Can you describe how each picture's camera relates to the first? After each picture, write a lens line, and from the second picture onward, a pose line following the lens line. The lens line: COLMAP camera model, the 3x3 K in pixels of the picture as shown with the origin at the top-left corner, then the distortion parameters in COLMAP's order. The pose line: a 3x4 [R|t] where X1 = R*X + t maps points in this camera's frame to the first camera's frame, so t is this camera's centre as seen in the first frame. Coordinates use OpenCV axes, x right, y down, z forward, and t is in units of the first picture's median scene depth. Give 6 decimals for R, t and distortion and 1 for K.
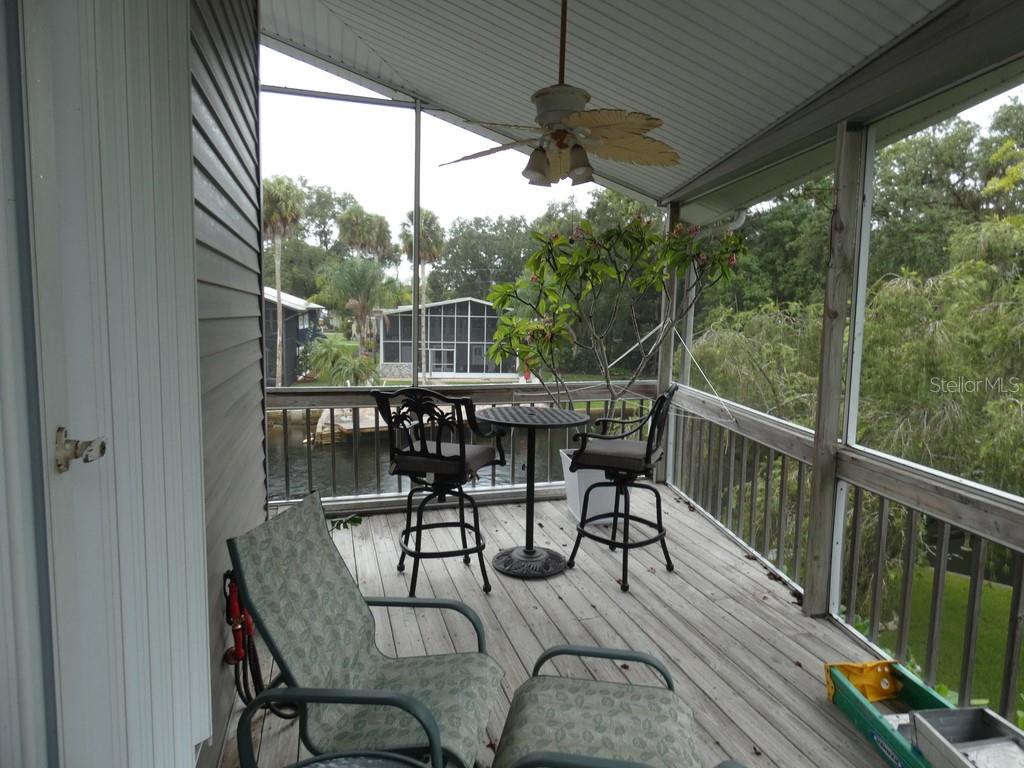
lens RADIAL K [[606.0, 0, 519.0], [0, 606.0, 377.4], [0, 0, 1]] dist [-0.006486, 0.006459]
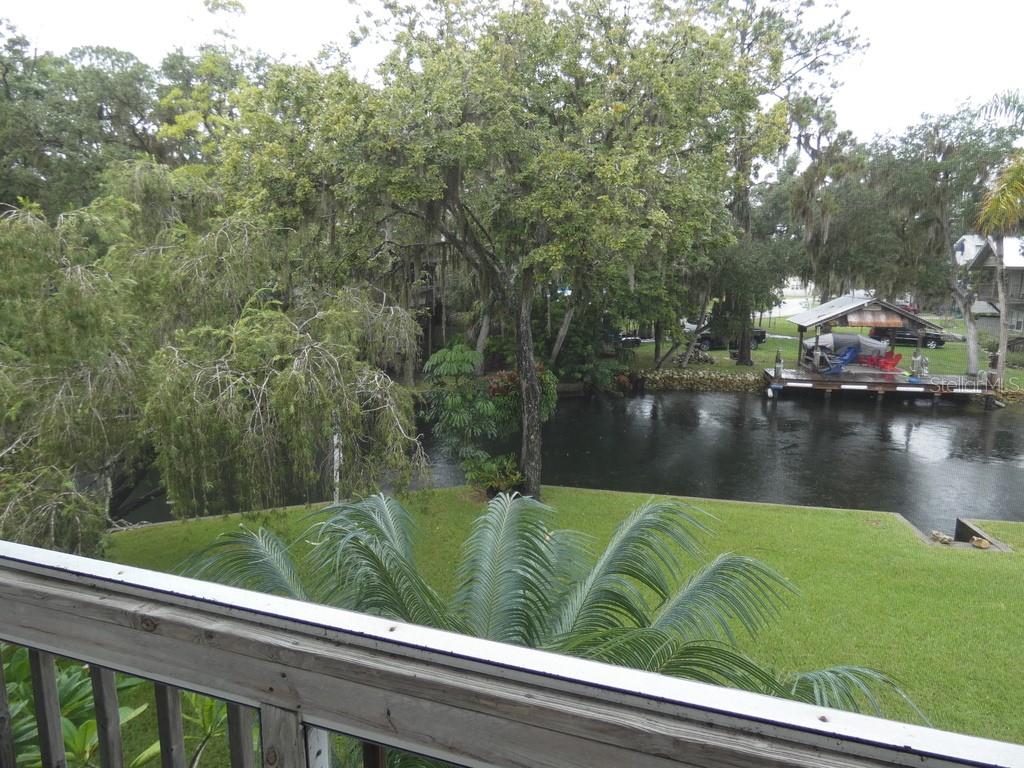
lens RADIAL K [[606.0, 0, 512.4], [0, 606.0, 382.6], [0, 0, 1]] dist [-0.006486, 0.006459]
pose [[0.450924, -0.174831, 0.875272, 0.338405], [0.096373, 0.984433, 0.146985, 0.006685], [-0.887344, 0.018073, 0.460754, 0.121793]]
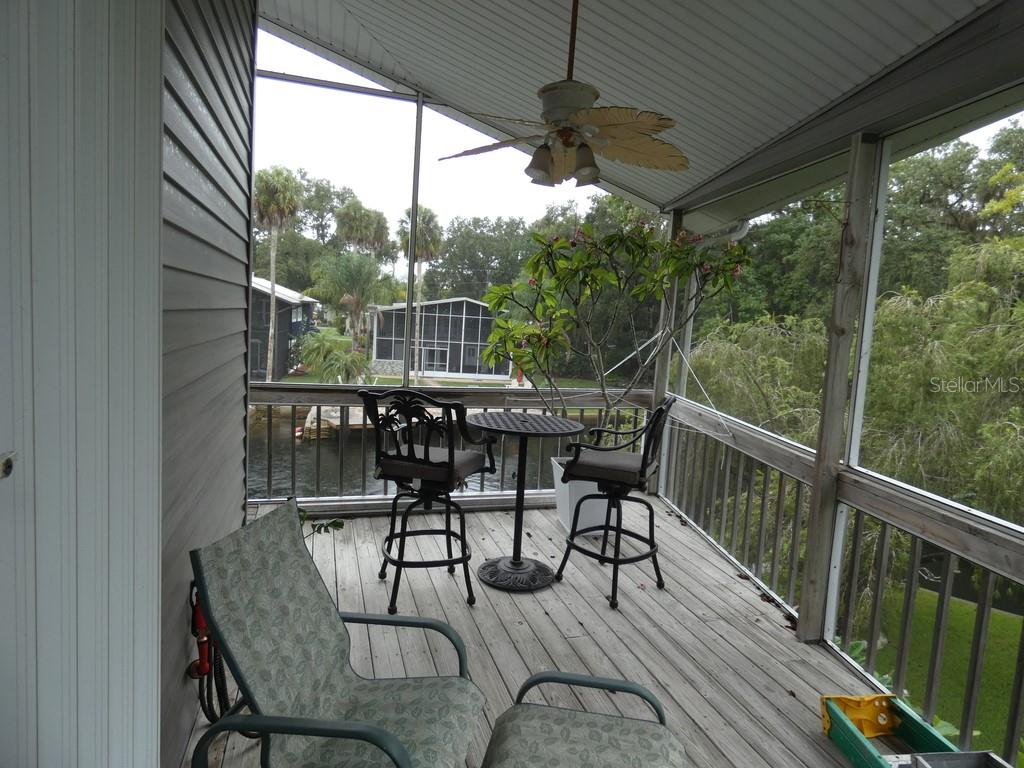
lens RADIAL K [[606.0, 0, 519.6], [0, 606.0, 376.3], [0, 0, 1]] dist [-0.006486, 0.006459]
pose [[0.999127, 0.039571, 0.013405, -0.002495], [-0.039503, 0.999206, -0.005255, -0.005216], [-0.013602, 0.004721, 0.999896, 0.031656]]
